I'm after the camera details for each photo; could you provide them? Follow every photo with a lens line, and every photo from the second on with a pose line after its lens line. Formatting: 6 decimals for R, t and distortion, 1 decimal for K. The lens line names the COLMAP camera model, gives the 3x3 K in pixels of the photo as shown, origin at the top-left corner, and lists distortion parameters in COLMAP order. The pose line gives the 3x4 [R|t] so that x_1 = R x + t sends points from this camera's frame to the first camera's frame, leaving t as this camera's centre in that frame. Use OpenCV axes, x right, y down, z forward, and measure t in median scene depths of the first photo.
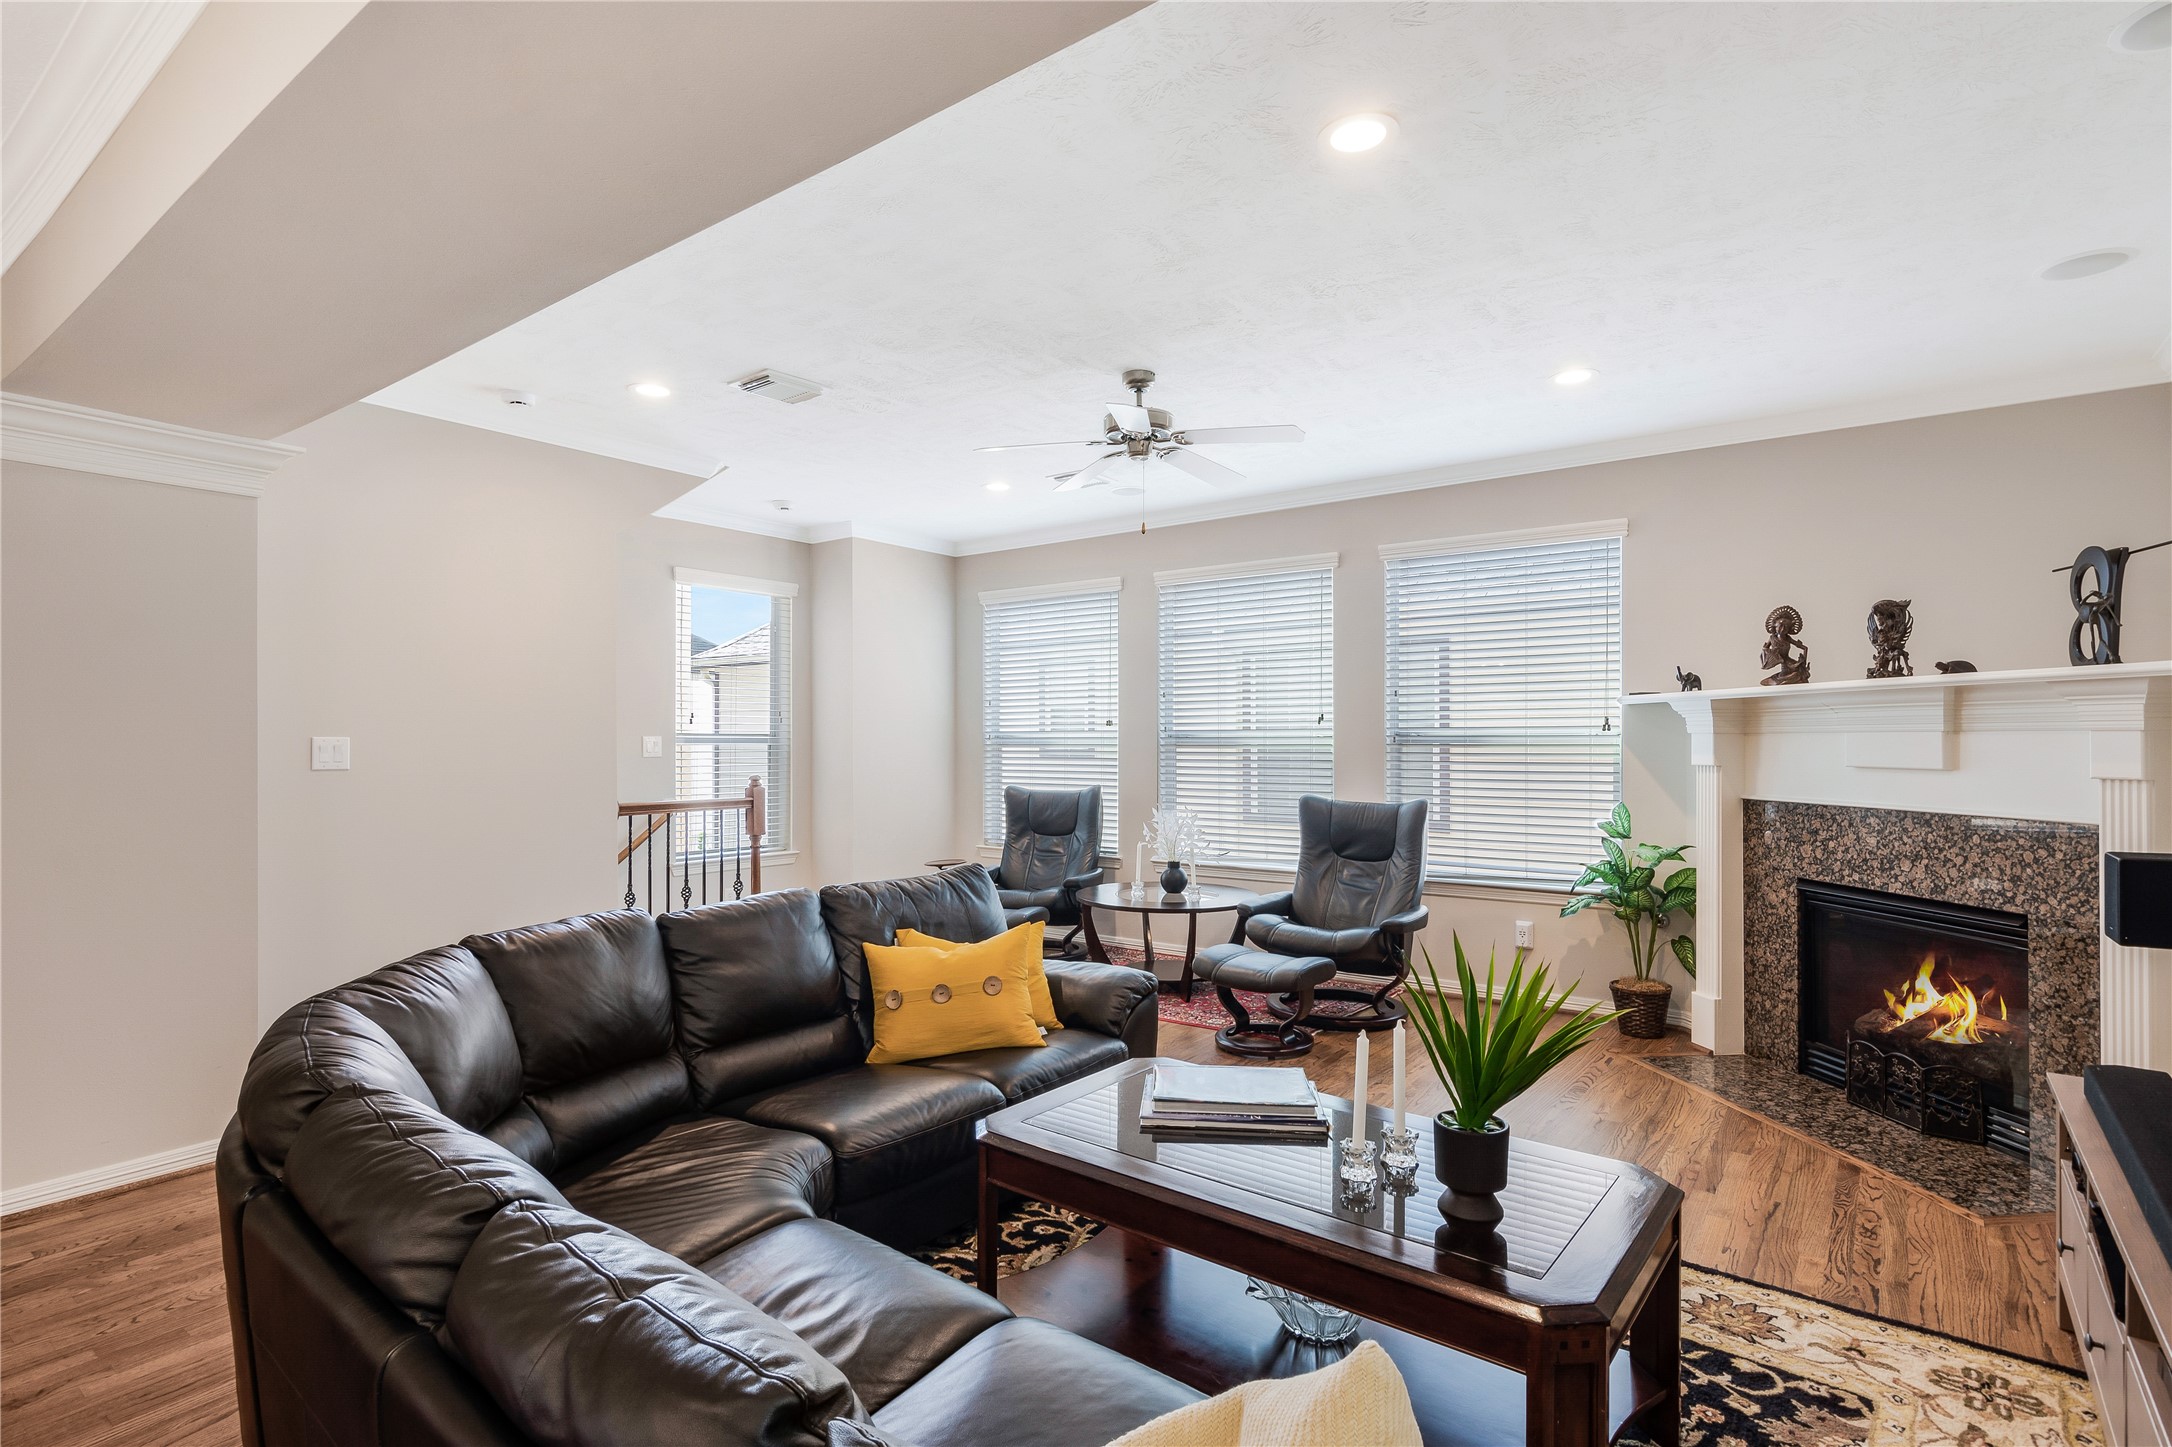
lens RADIAL K [[1086.9, 0, 1071.6], [0, 1086.9, 725.6], [0, 0, 1]] dist [0.000013, 0.002378]
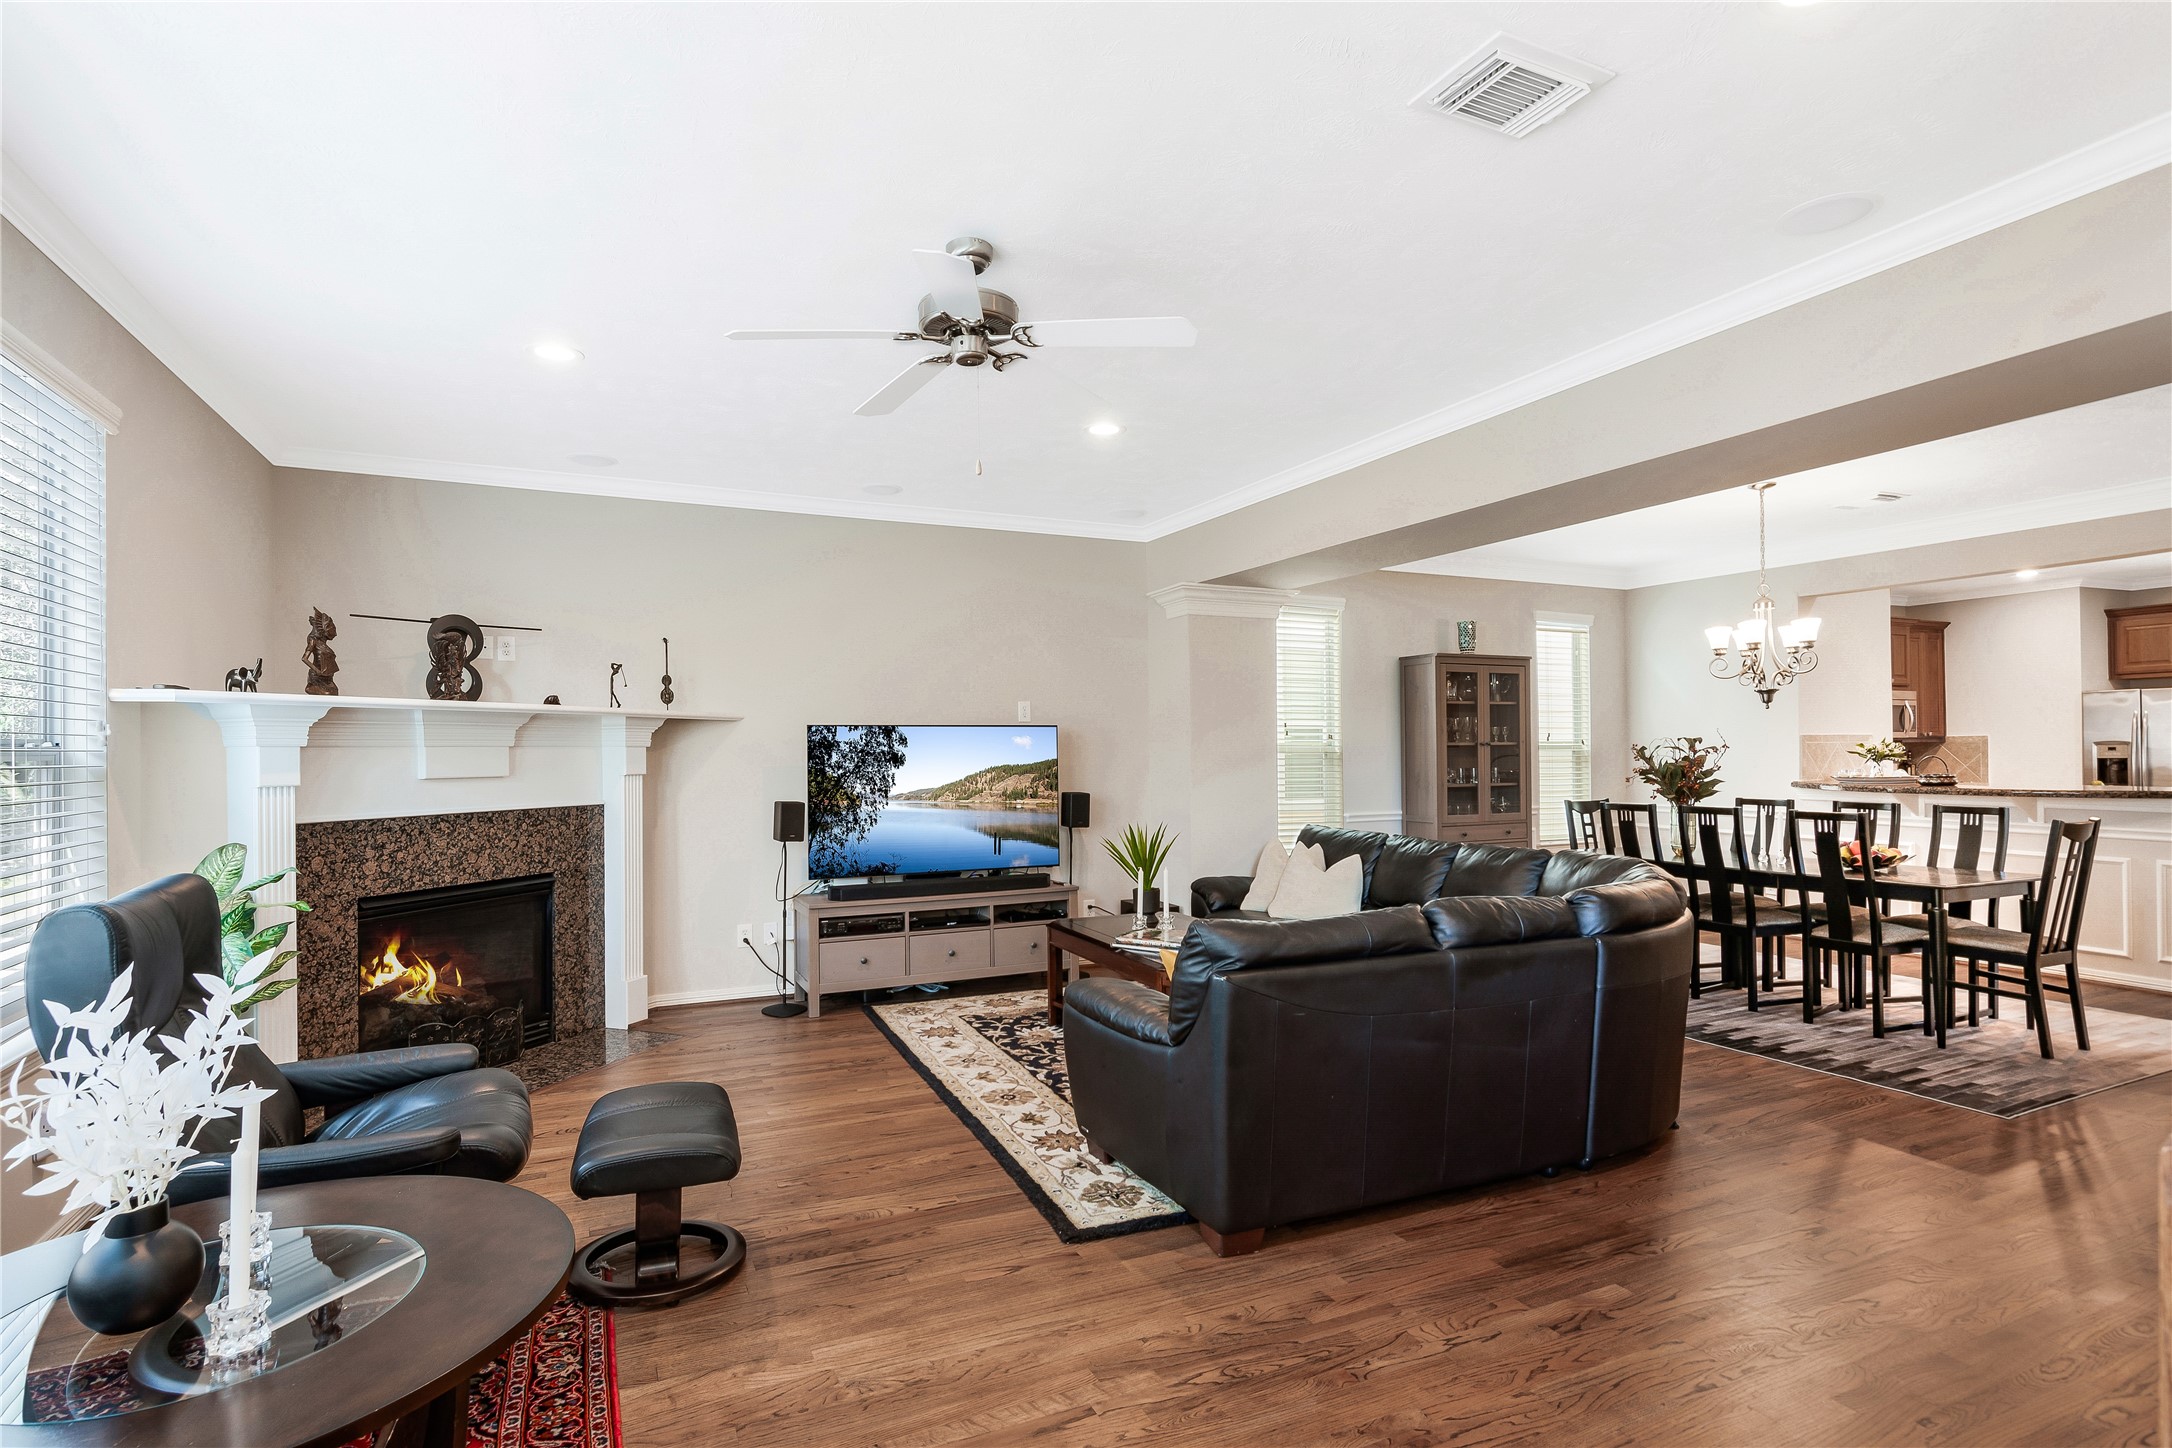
lens RADIAL K [[1086.9, 0, 1067.3], [0, 1086.9, 746.3], [0, 0, 1]] dist [0.000013, 0.002378]
pose [[-0.880869, -0.000607, 0.473359, -0.365598], [-0.006295, 0.999926, -0.010431, 0.013387], [-0.473318, -0.012168, -0.880808, 1.696464]]
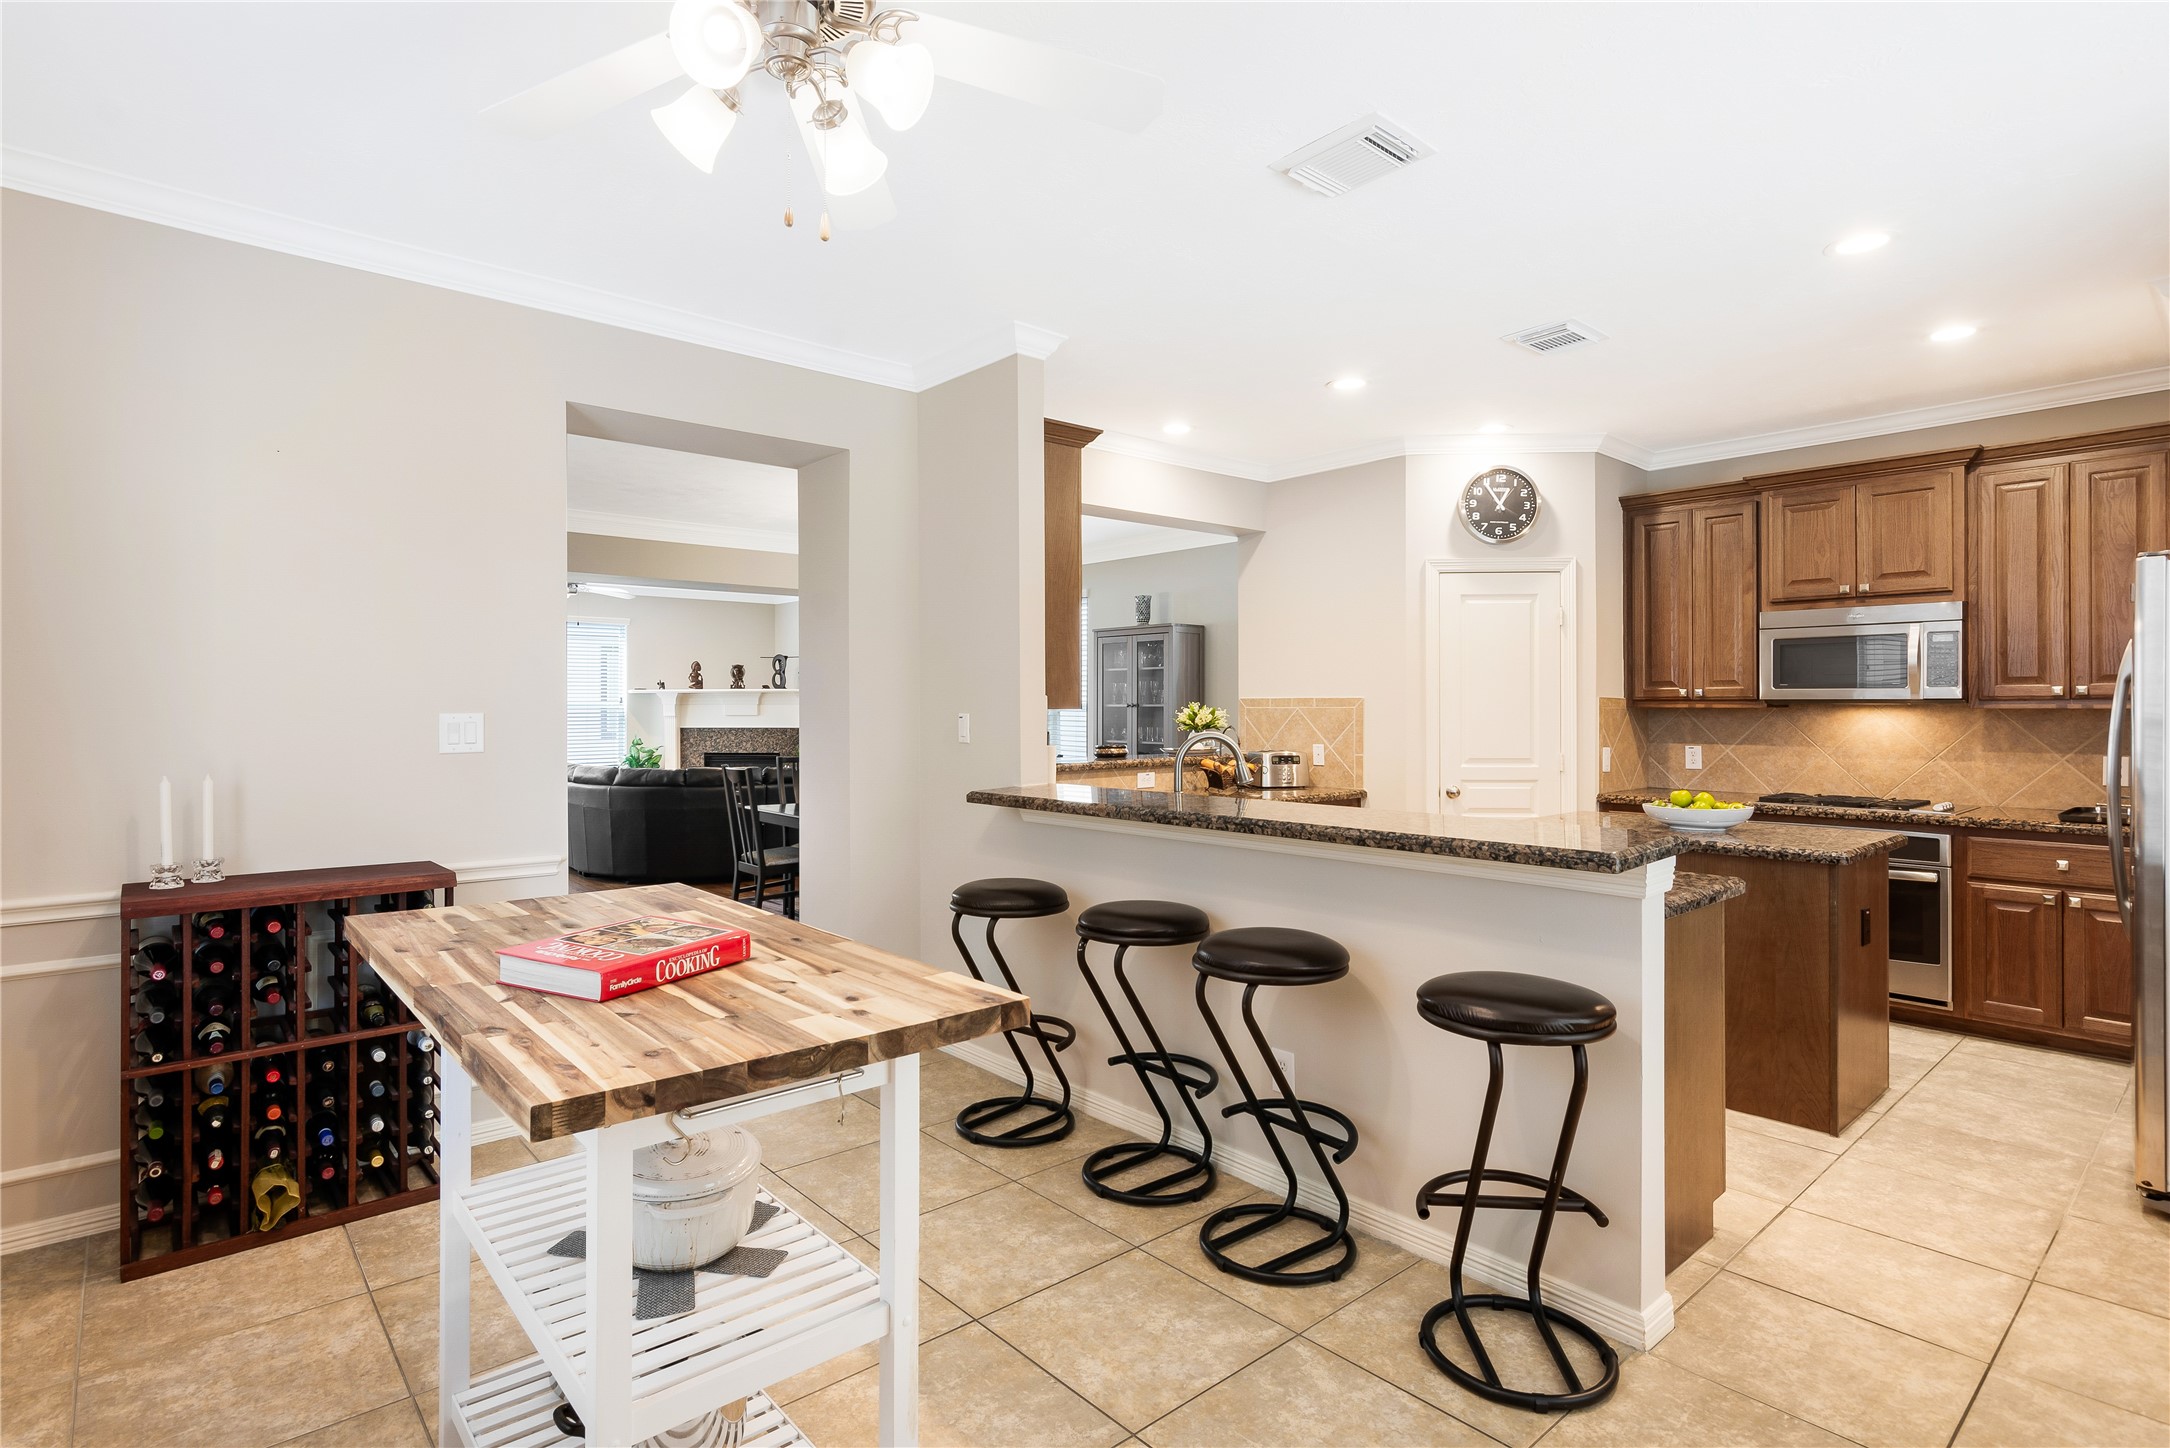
lens RADIAL K [[1085.9, 0, 1080.0], [0, 1085.9, 707.3], [0, 0, 1]] dist [0.000013, 0.002378]
pose [[0.199744, -0.012442, 0.979769, -2.255686], [-0.009543, 0.999847, 0.014642, -0.044180], [-0.979802, -0.012275, 0.199595, -0.727908]]
